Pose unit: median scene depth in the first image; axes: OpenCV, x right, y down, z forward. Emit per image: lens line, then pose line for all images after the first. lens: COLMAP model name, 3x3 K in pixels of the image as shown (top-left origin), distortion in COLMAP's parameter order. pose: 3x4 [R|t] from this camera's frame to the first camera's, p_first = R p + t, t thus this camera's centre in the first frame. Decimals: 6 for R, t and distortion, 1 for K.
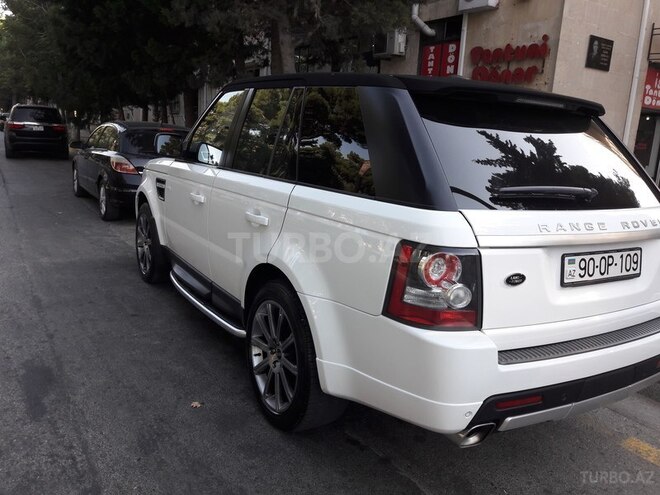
lens RADIAL K [[531.9, 0, 330.0], [0, 531.9, 247.5], [0, 0, 1]] dist [0.067146, -0.113687]
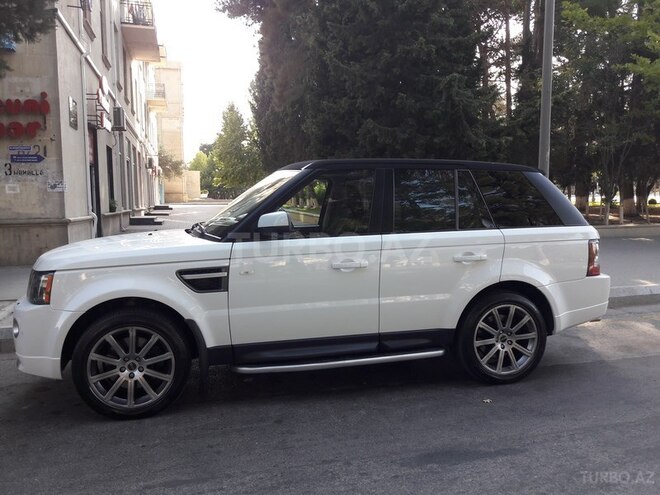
lens RADIAL K [[531.9, 0, 330.0], [0, 531.9, 247.5], [0, 0, 1]] dist [0.067146, -0.113687]
pose [[0.307159, -0.148783, 0.939956, -1.067868], [0.224484, 0.971158, 0.080366, -0.188216], [-0.924803, 0.186320, 0.331700, 0.570019]]
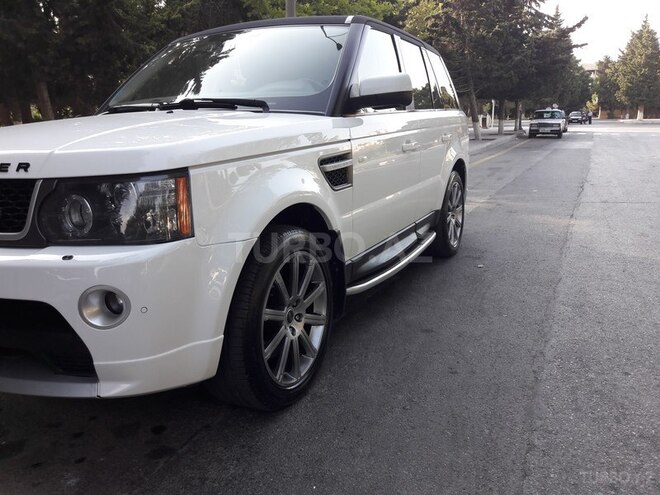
lens RADIAL K [[531.9, 0, 330.0], [0, 531.9, 247.5], [0, 0, 1]] dist [0.067146, -0.113687]
pose [[-0.580622, -0.220114, 0.783855, -0.810404], [0.153873, 0.915744, 0.371127, -0.257976], [-0.799501, 0.336099, -0.497832, 1.381898]]
